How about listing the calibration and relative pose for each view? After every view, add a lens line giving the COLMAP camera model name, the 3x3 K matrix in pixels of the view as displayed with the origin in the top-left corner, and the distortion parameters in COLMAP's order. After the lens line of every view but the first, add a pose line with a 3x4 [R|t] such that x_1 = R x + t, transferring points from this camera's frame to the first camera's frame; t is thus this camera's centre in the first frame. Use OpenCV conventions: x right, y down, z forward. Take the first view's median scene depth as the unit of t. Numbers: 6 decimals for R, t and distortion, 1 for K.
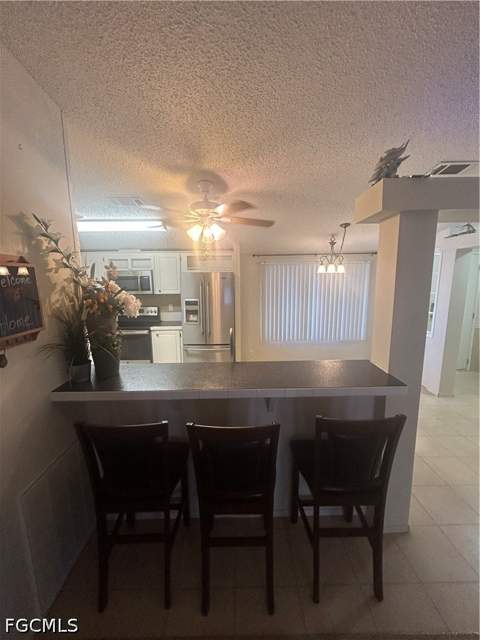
lens RADIAL K [[260.4, 0, 240.0], [0, 260.4, 320.0], [0, 0, 1]] dist [0.000071, 0.000265]
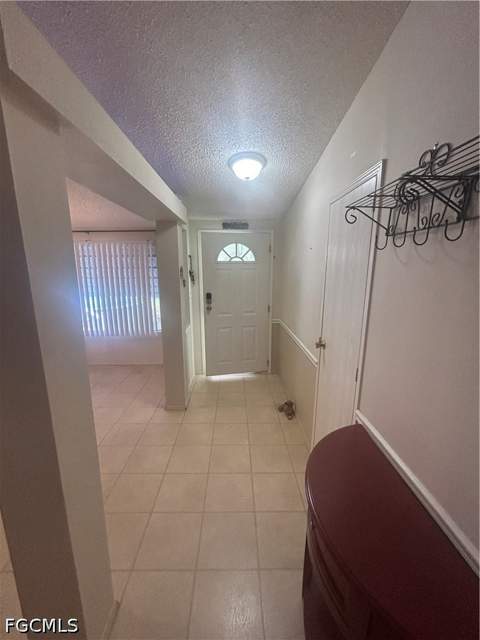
lens RADIAL K [[260.4, 0, 240.0], [0, 260.4, 320.0], [0, 0, 1]] dist [0.000071, 0.000265]
pose [[0.999916, 0.009519, 0.008834, 0.823495], [-0.009834, 0.999291, 0.036329, -0.008187], [-0.008482, -0.036413, 0.999301, 0.177628]]
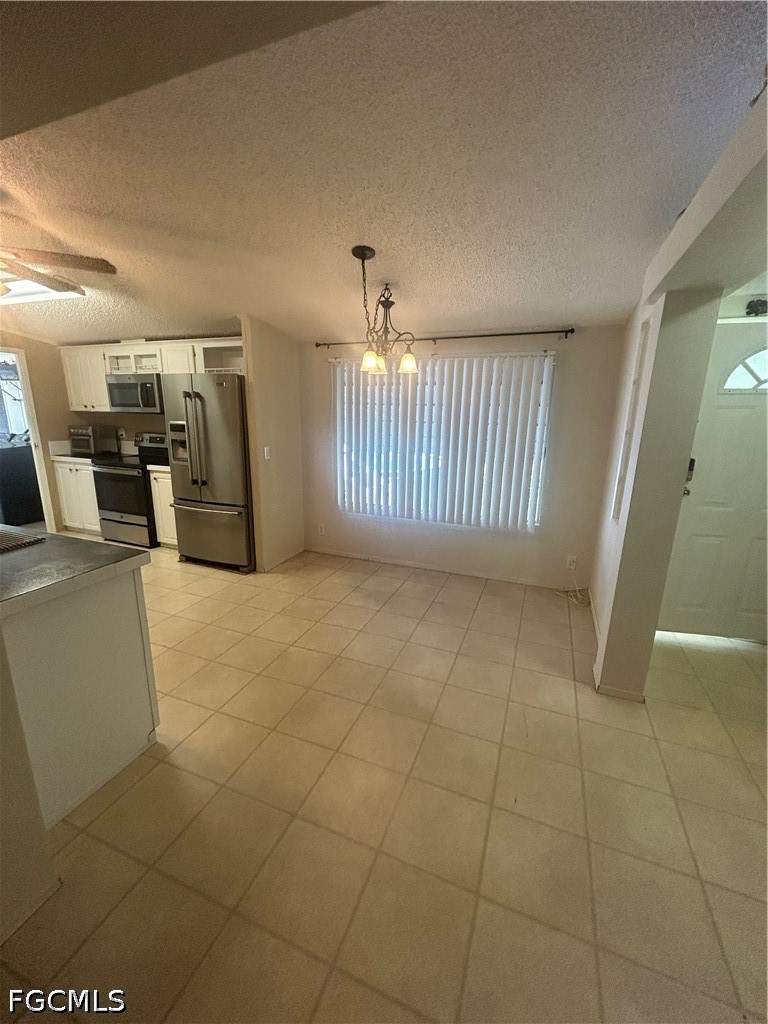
lens RADIAL K [[416.6, 0, 384.0], [0, 416.6, 512.0], [0, 0, 1]] dist [0.000071, 0.000265]
pose [[0.925207, 0.113975, -0.361942, 0.552929], [-0.085147, 0.991860, 0.094681, -0.004957], [0.369787, -0.056781, 0.927380, 0.265143]]
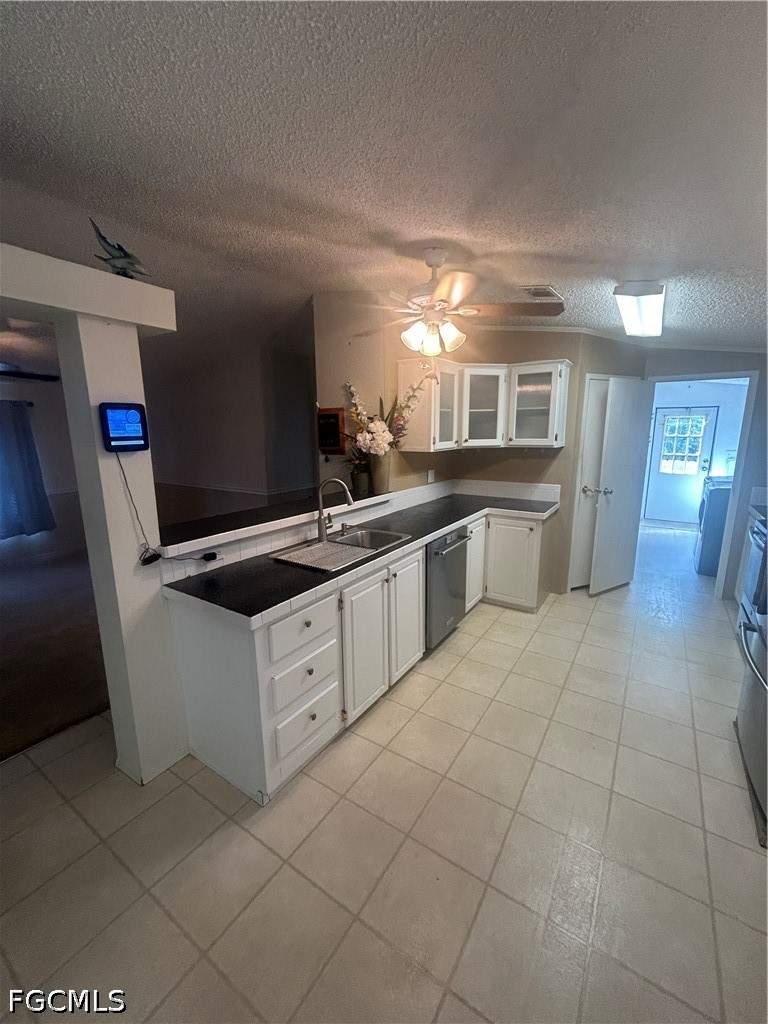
lens RADIAL K [[416.6, 0, 384.0], [0, 416.6, 512.0], [0, 0, 1]] dist [0.000071, 0.000265]
pose [[-0.559452, 0.176286, -0.809899, 0.417419], [-0.120238, 0.949525, 0.289734, -0.115447], [0.820095, 0.259473, -0.510018, 0.801149]]
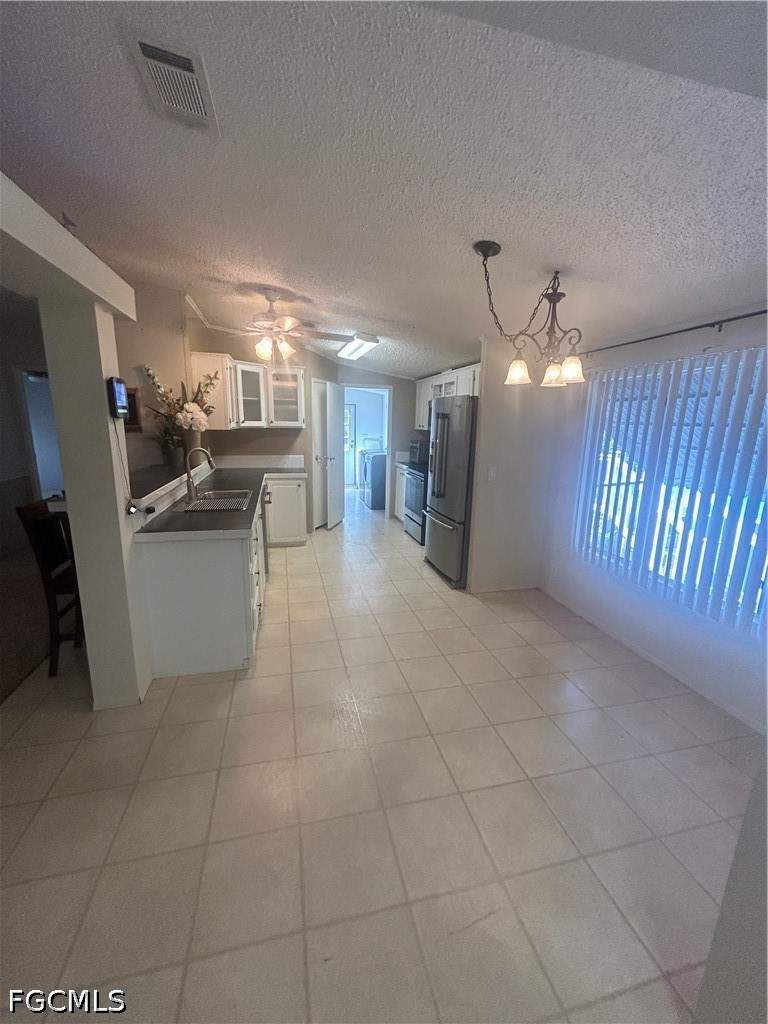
lens RADIAL K [[416.6, 0, 384.0], [0, 416.6, 512.0], [0, 0, 1]] dist [0.000071, 0.000265]
pose [[0.226897, 0.219922, -0.948763, 0.761419], [-0.178417, 0.967071, 0.181497, -0.063657], [0.957437, 0.128095, 0.258663, 0.570586]]
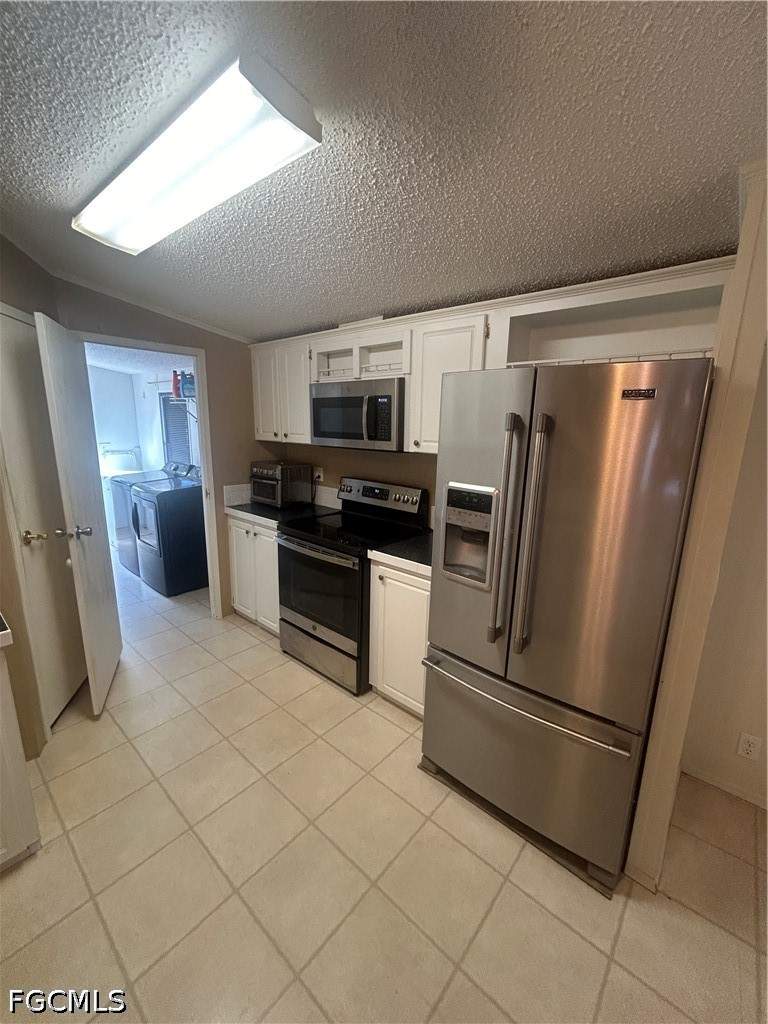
lens RADIAL K [[416.6, 0, 384.0], [0, 416.6, 512.0], [0, 0, 1]] dist [0.000071, 0.000265]
pose [[0.746984, 0.164951, -0.644054, 0.007501], [-0.131012, 0.986259, 0.100645, -0.075910], [0.651805, 0.009199, 0.758331, 0.595081]]
